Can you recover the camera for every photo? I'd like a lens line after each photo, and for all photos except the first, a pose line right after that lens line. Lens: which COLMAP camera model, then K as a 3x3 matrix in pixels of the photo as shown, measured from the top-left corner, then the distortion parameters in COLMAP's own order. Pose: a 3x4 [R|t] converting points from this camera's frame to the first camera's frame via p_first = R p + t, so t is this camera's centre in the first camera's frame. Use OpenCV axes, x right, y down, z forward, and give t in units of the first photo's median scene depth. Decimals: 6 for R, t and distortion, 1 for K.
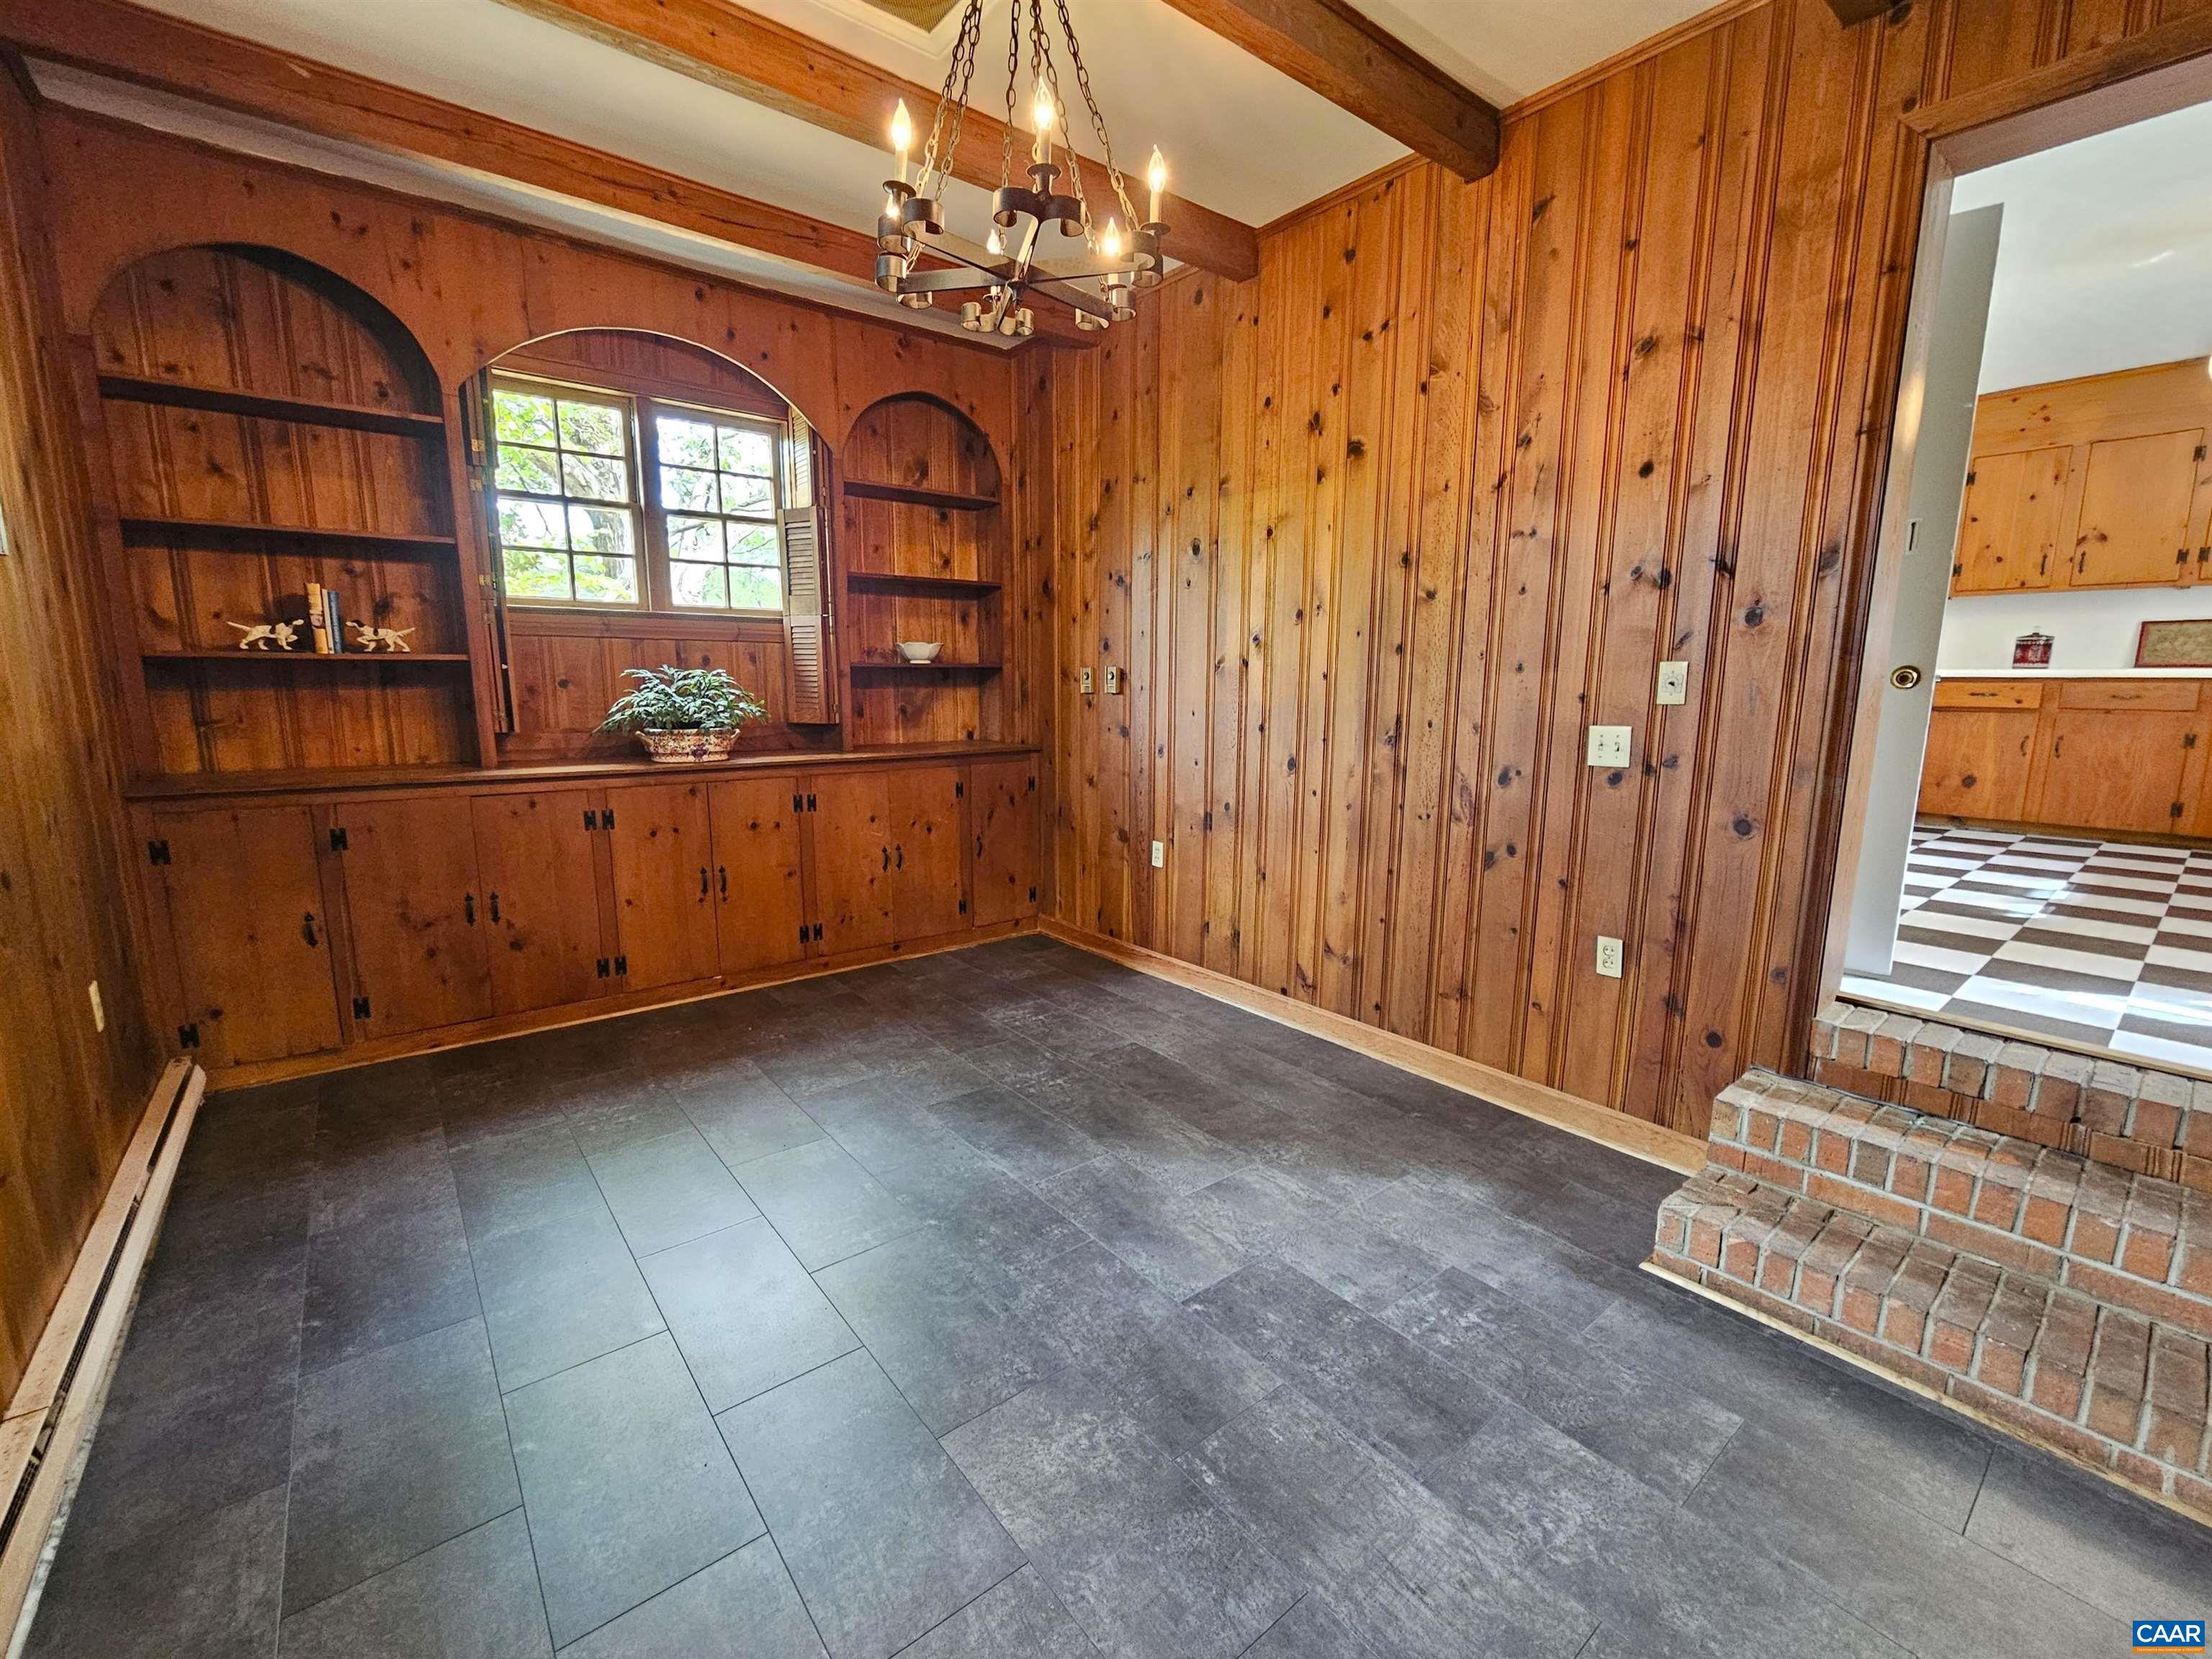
lens RADIAL K [[922.7, 0, 1098.6], [0, 922.7, 829.9], [0, 0, 1]] dist [0.000621, -0.001199]
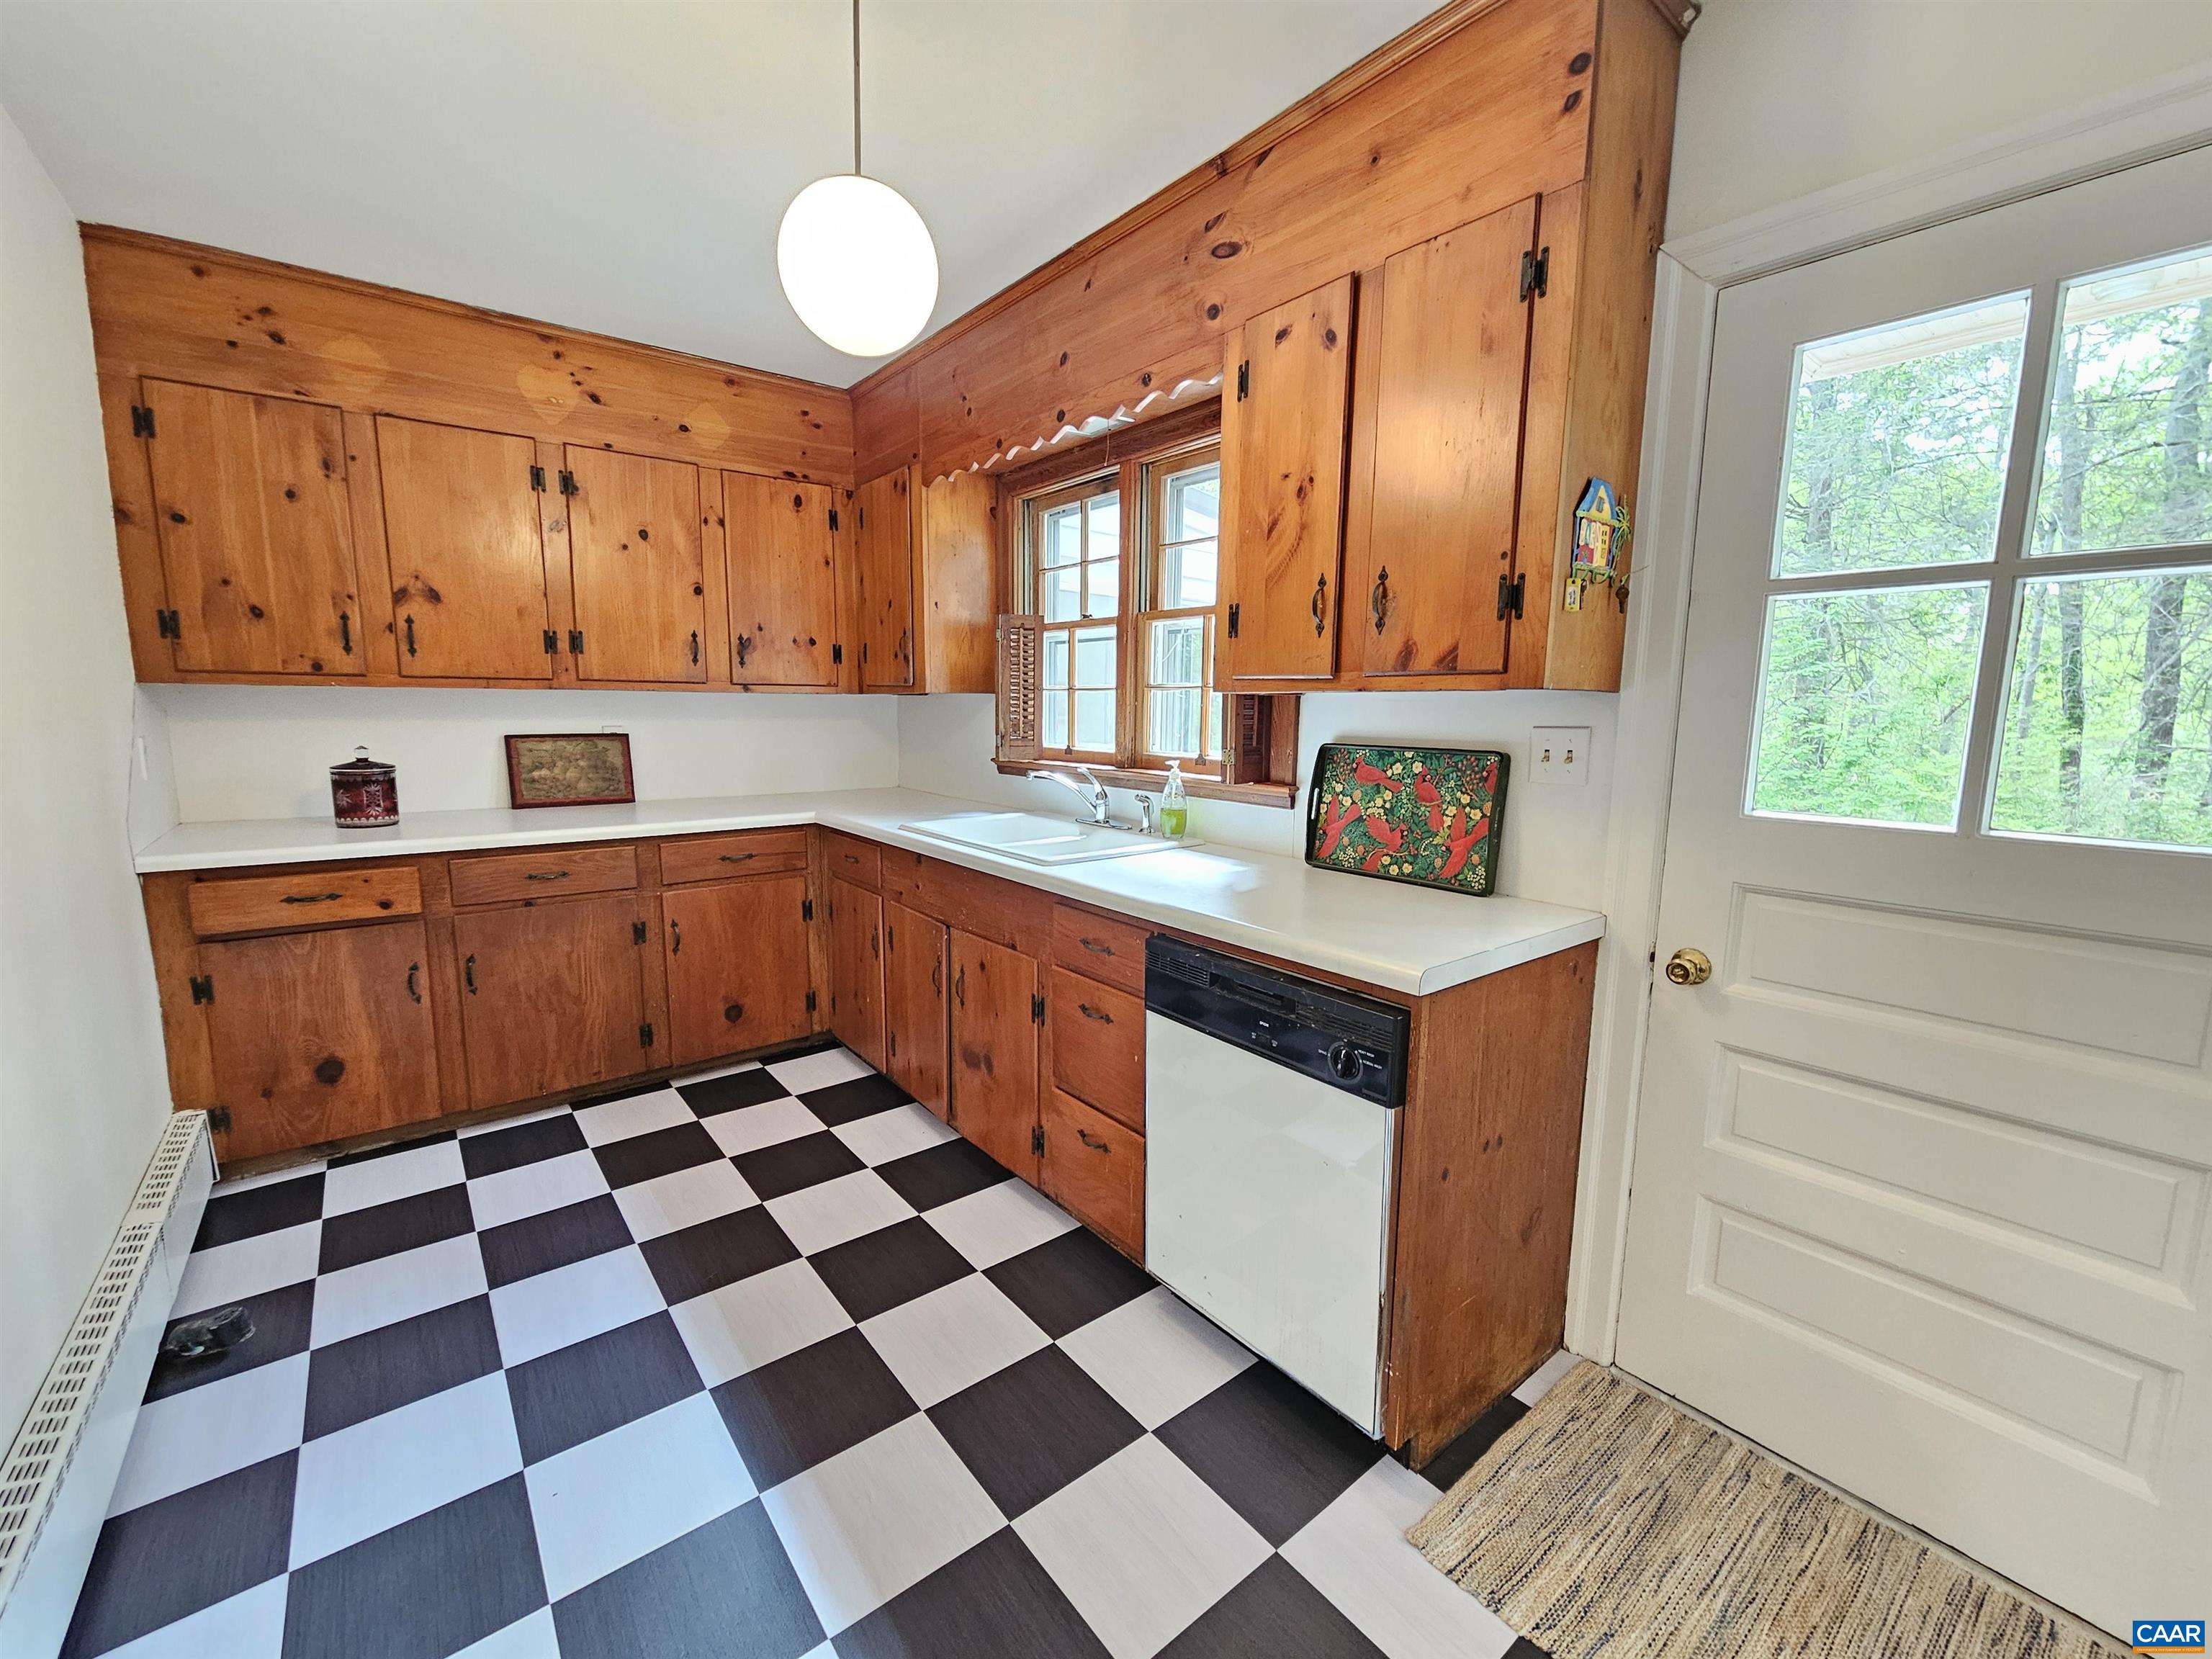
lens RADIAL K [[922.7, 0, 1113.3], [0, 922.7, 825.7], [0, 0, 1]] dist [0.000621, -0.001199]
pose [[-0.004076, -0.144109, 0.989553, 0.317786], [0.151015, 0.978124, 0.143067, -0.122575], [-0.988523, 0.150020, 0.017776, 0.373254]]
